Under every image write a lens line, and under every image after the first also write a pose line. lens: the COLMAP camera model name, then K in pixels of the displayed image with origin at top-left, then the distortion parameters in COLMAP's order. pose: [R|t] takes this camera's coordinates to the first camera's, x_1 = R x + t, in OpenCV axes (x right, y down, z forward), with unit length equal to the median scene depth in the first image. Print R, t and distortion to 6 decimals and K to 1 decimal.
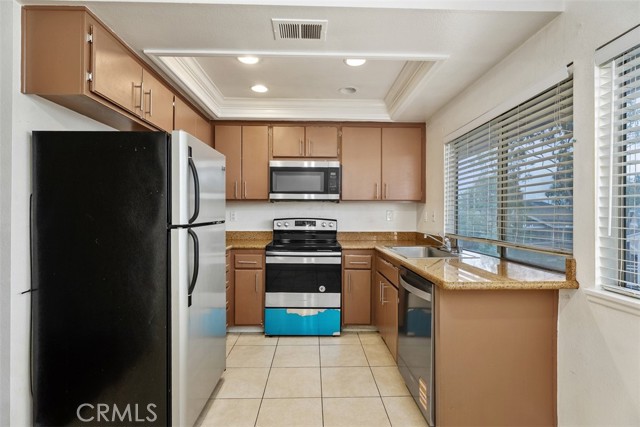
lens RADIAL K [[299.4, 0, 320.0], [0, 299.4, 213.5], [0, 0, 1]] dist [-0.000496, 0.000086]
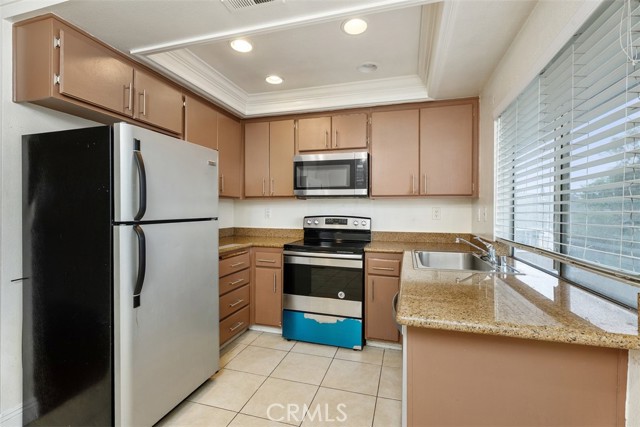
lens RADIAL K [[289.7, 0, 320.2], [0, 289.7, 211.7], [0, 0, 1]] dist [0.001506, -0.000175]
pose [[0.951543, 0.002635, -0.307503, 0.210103], [-0.002309, 0.999996, 0.001424, 0.001830], [0.307506, -0.000645, 0.951546, 0.155765]]
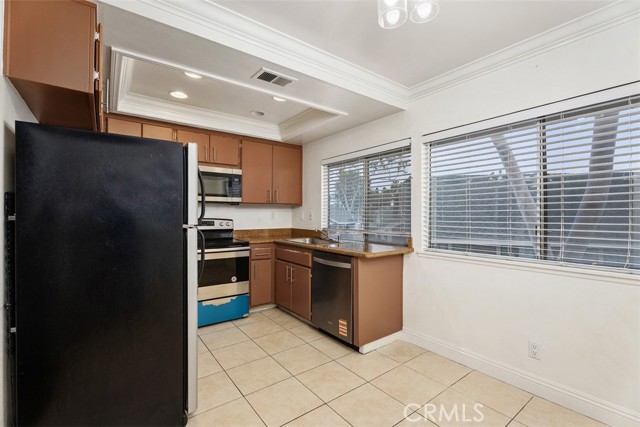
lens RADIAL K [[284.8, 0, 320.0], [0, 284.8, 213.5], [0, 0, 1]] dist [0.001652, 0.000162]
pose [[0.815318, -0.001577, 0.579011, -0.355192], [0.001365, 0.999999, 0.000801, -0.003015], [-0.579012, 0.000137, 0.815319, -0.091592]]
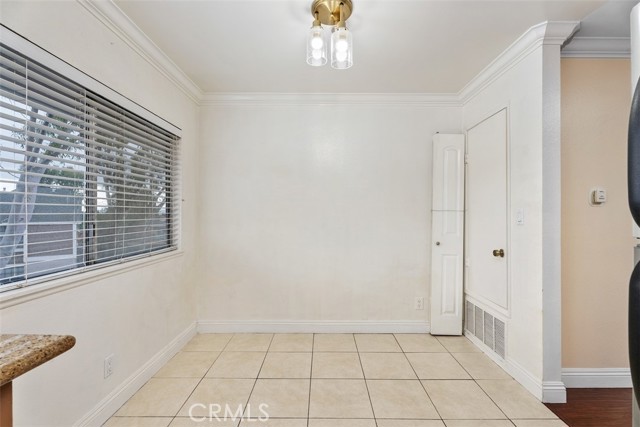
lens RADIAL K [[286.7, 0, 321.3], [0, 286.7, 210.0], [0, 0, 1]] dist [-0.000612, -0.000296]
pose [[-0.999512, -0.004407, 0.030929, -0.025556], [-0.004669, 0.999954, -0.008399, -0.003197], [-0.030890, -0.008539, -0.999486, 0.720614]]
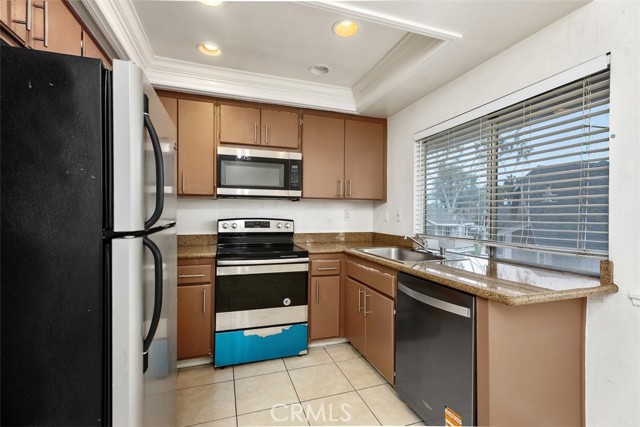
lens RADIAL K [[290.7, 0, 321.3], [0, 290.7, 214.9], [0, 0, 1]] dist [0.014959, 0.000084]
pose [[0.954019, 0.000125, 0.299746, -0.144976], [-0.001577, 0.999988, 0.004599, 0.002096], [-0.299742, -0.004861, 0.954008, 0.184851]]
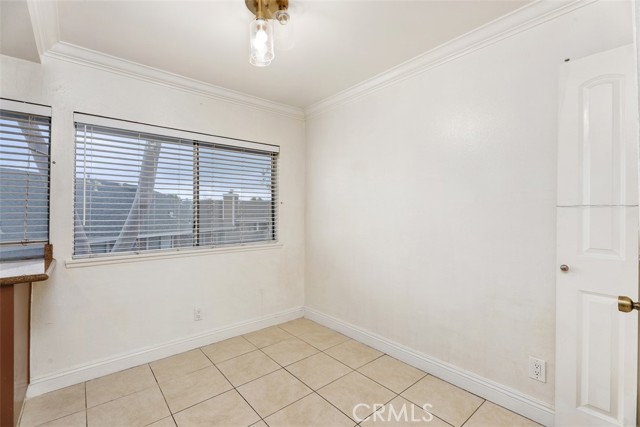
lens RADIAL K [[286.7, 0, 321.3], [0, 286.7, 210.0], [0, 0, 1]] dist [-0.000612, -0.000296]
pose [[-0.627600, 0.008406, 0.778490, -0.498283], [0.000162, 0.999943, -0.010667, 0.001315], [-0.778536, -0.006568, -0.627566, 0.413102]]
